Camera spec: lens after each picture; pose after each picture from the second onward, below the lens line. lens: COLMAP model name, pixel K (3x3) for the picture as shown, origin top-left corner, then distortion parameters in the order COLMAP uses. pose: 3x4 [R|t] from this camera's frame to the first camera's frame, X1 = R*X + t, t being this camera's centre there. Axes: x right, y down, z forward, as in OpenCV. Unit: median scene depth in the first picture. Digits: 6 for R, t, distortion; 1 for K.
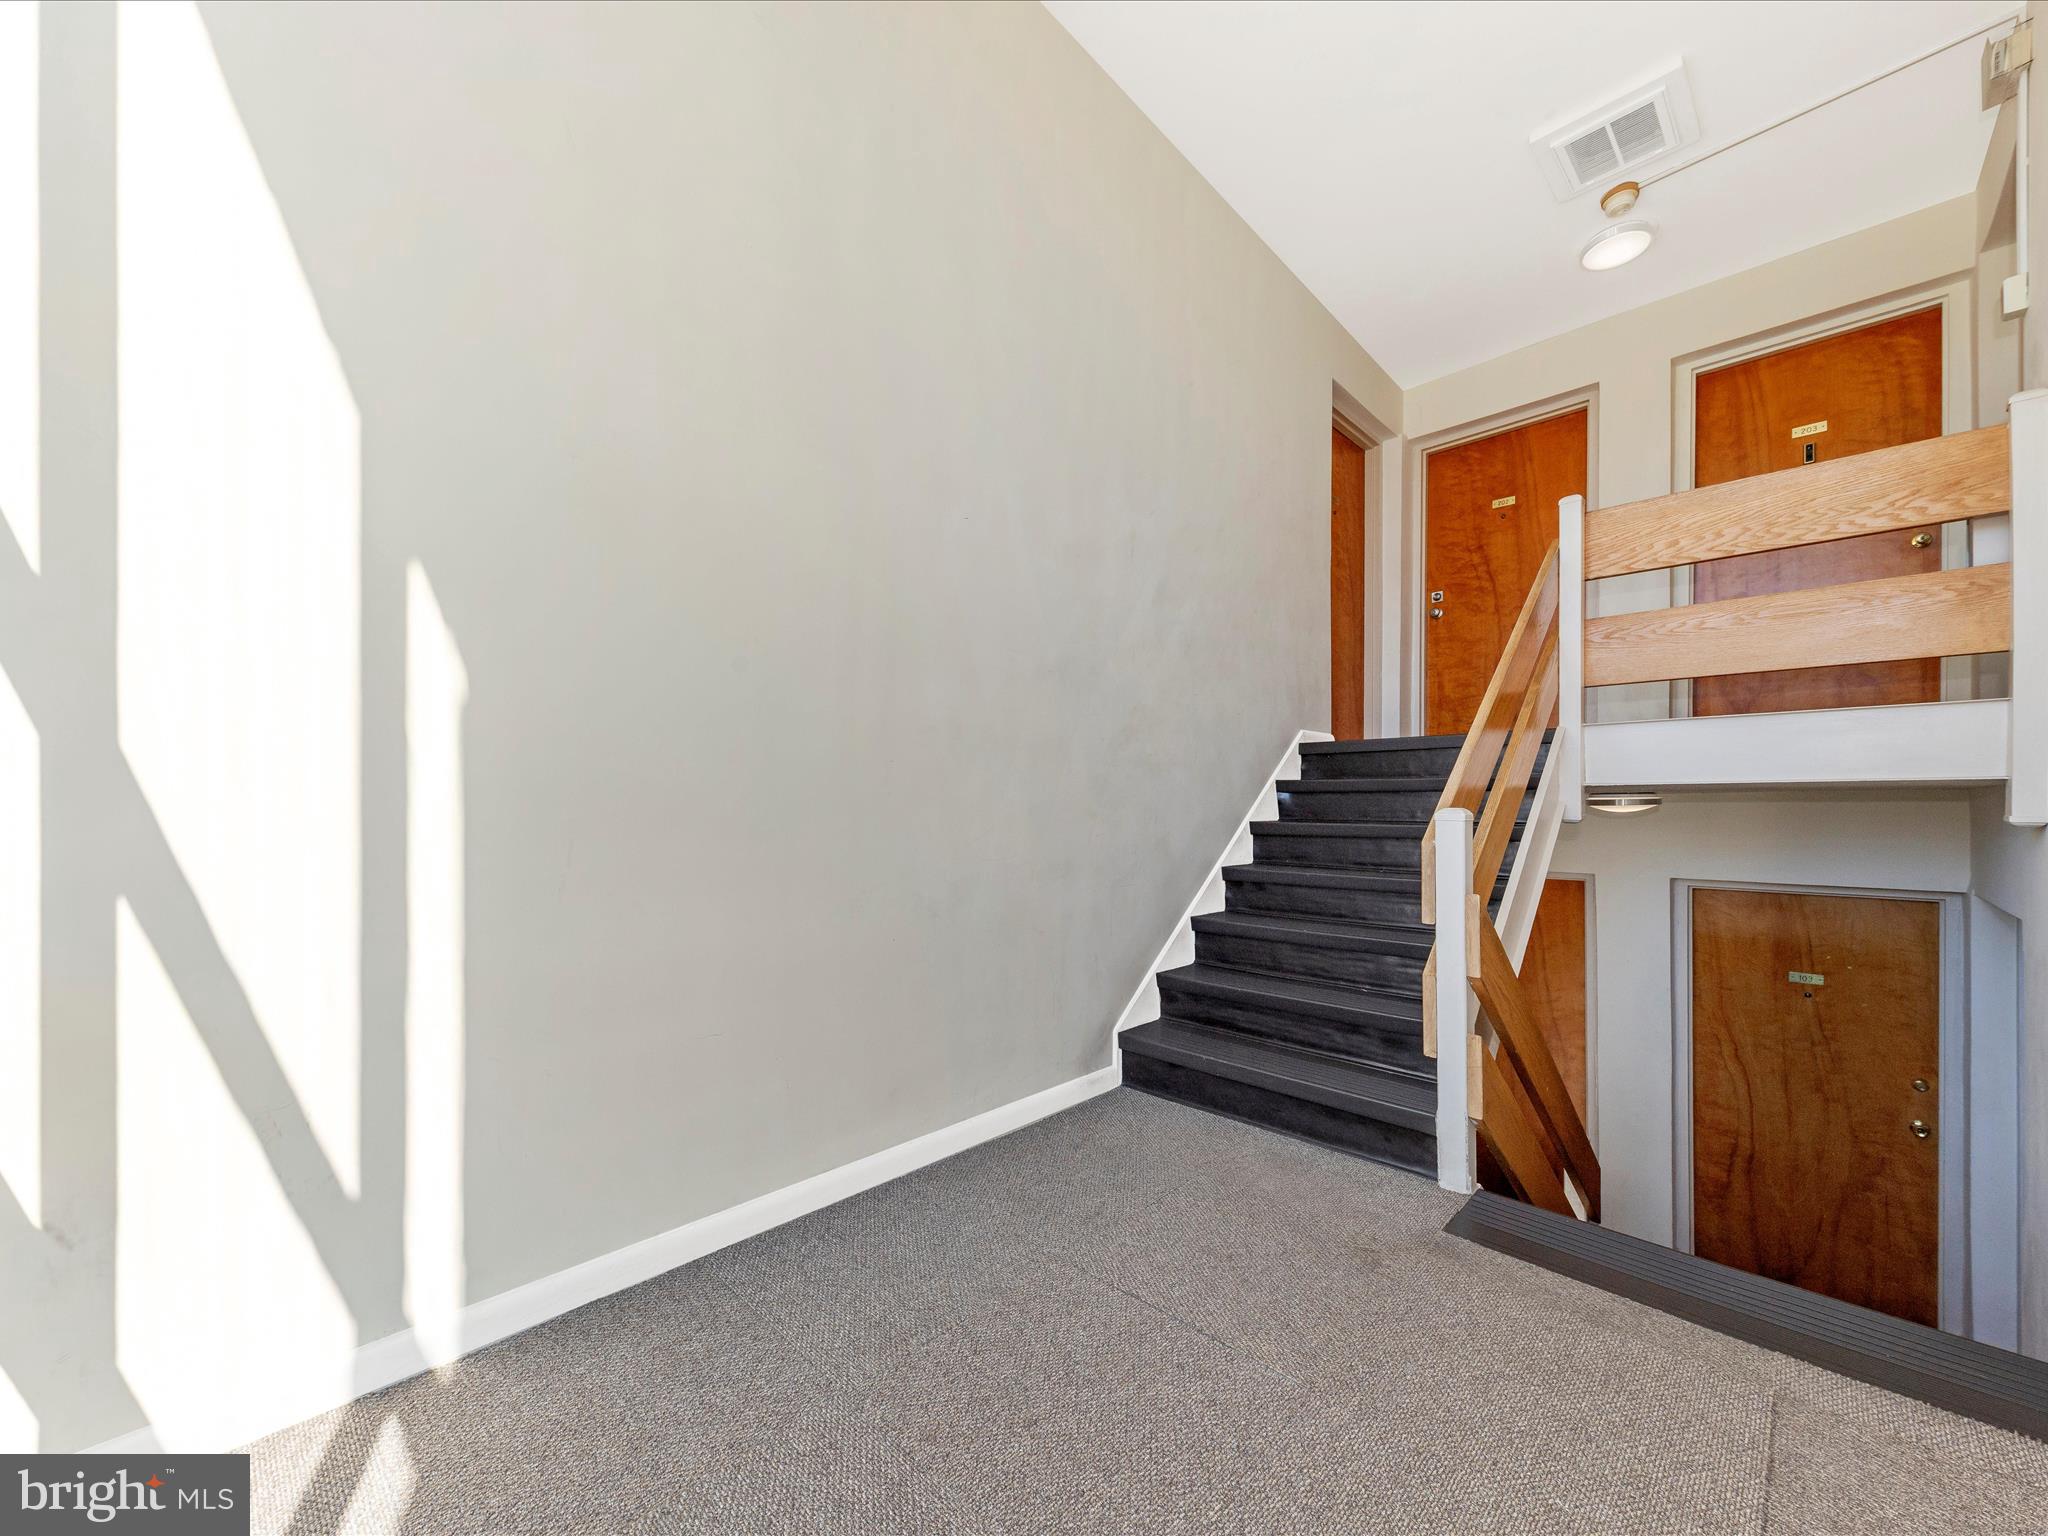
lens RADIAL K [[810.3, 0, 1031.8], [0, 810.3, 785.8], [0, 0, 1]] dist [0.012717, -0.000218]
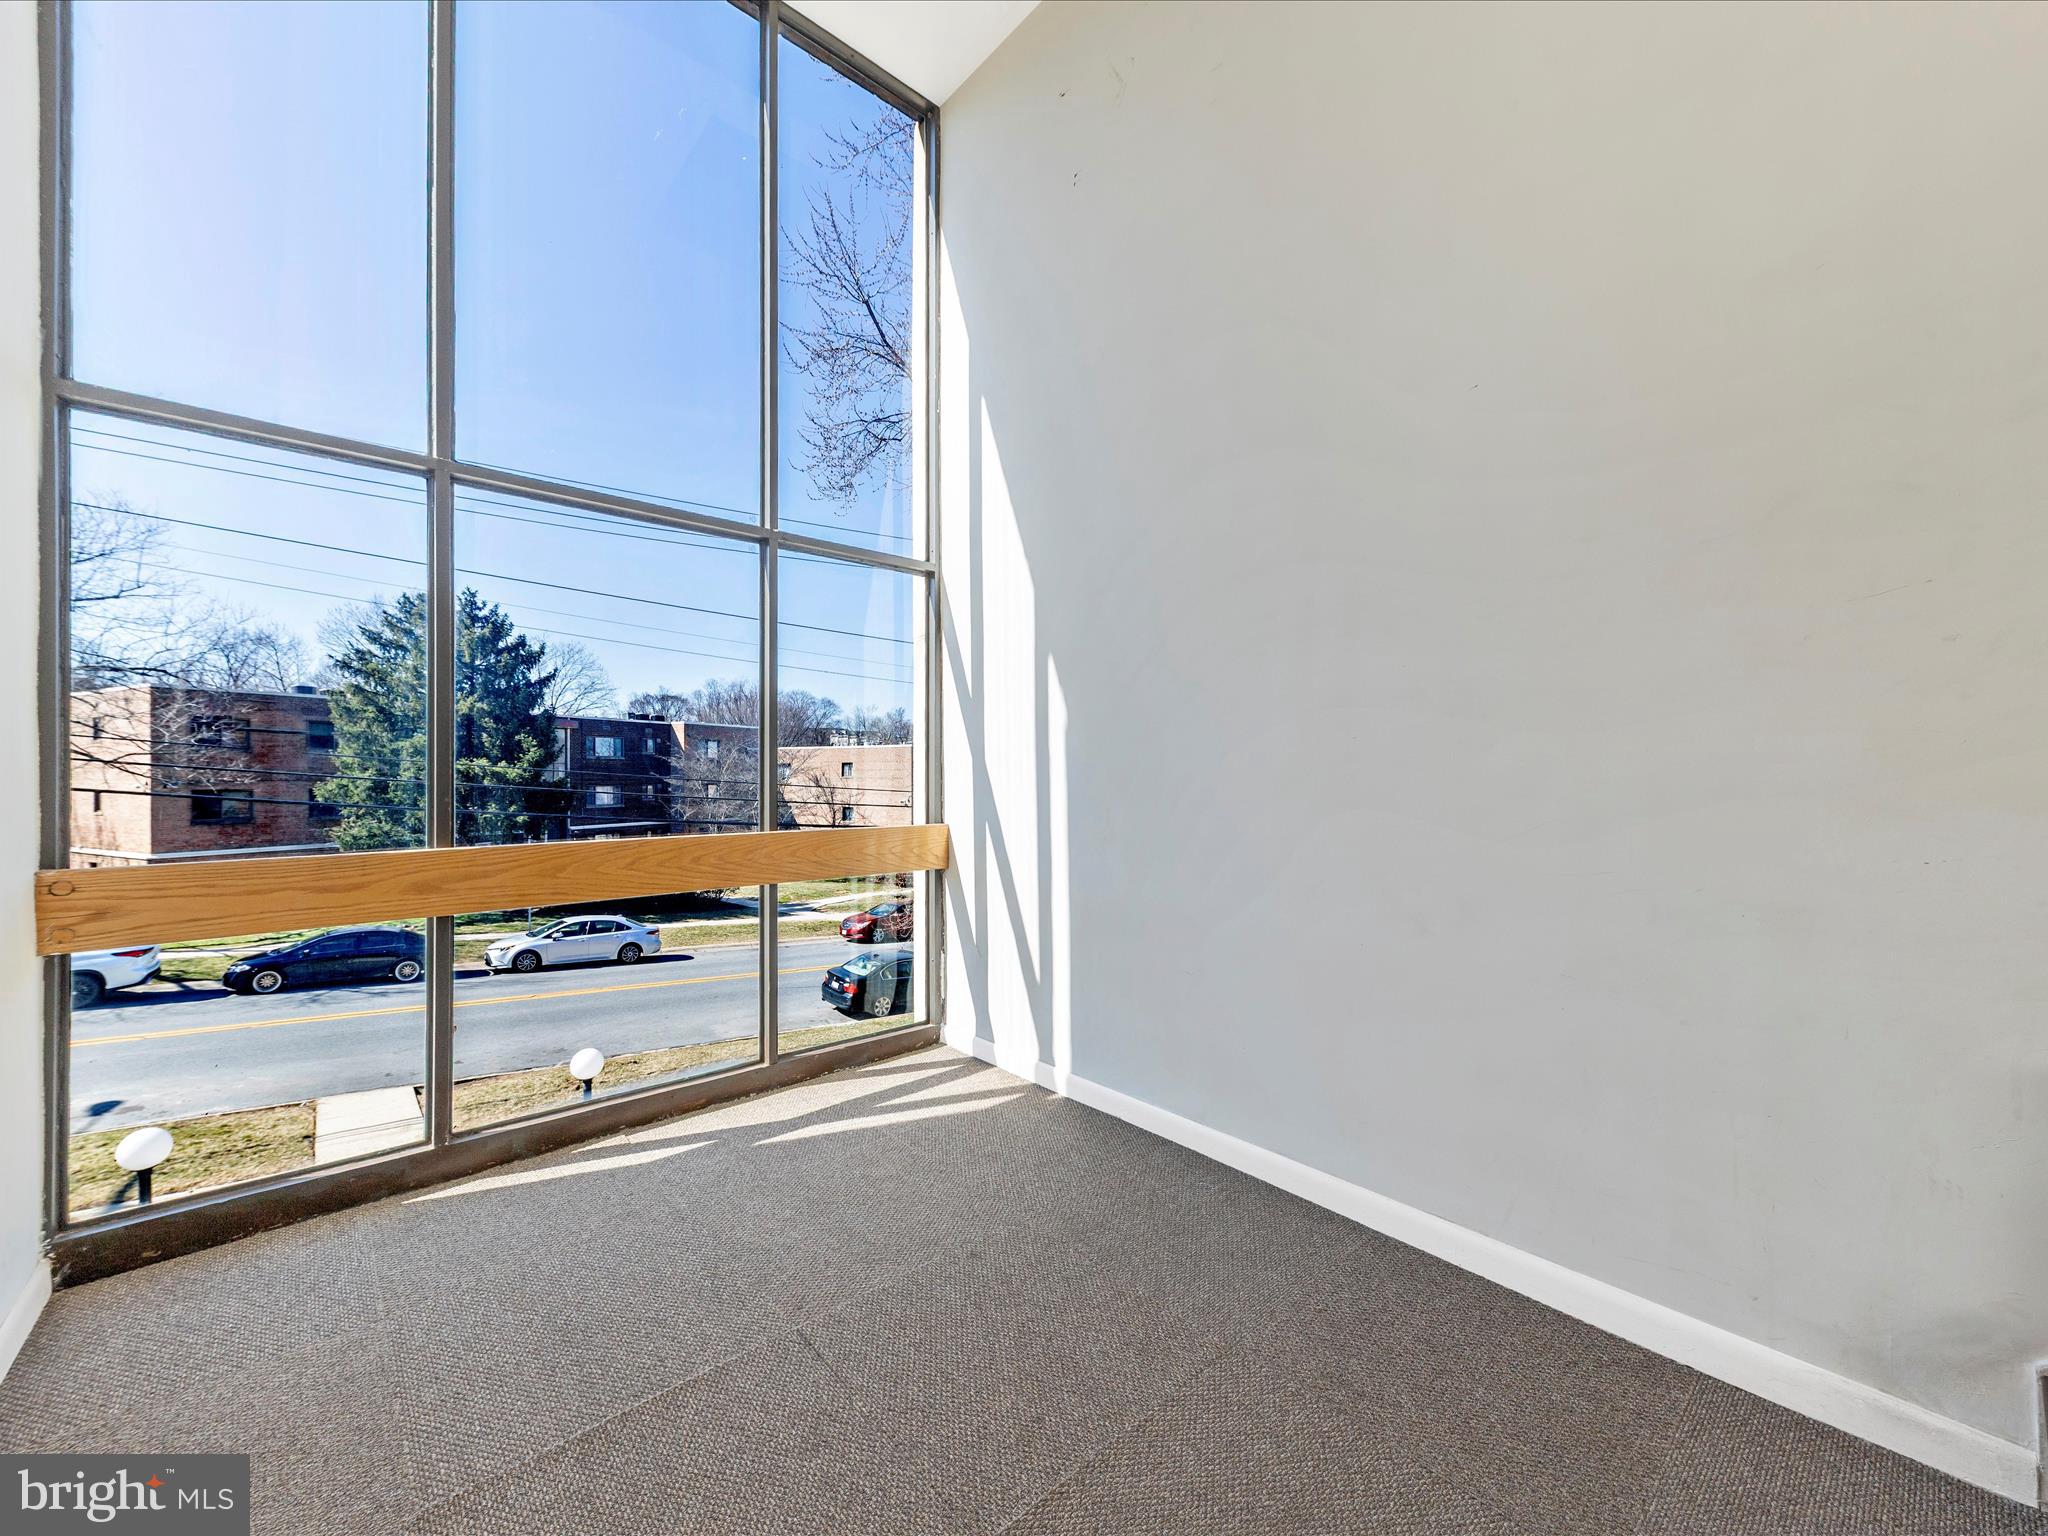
lens RADIAL K [[822.7, 0, 1048.6], [0, 822.7, 775.7], [0, 0, 1]] dist [0.001546, -0.004229]
pose [[-0.063270, -0.005198, -0.997983, 1.086236], [0.002193, 0.999983, -0.005348, 0.009859], [0.997994, -0.002527, -0.063257, 1.069196]]
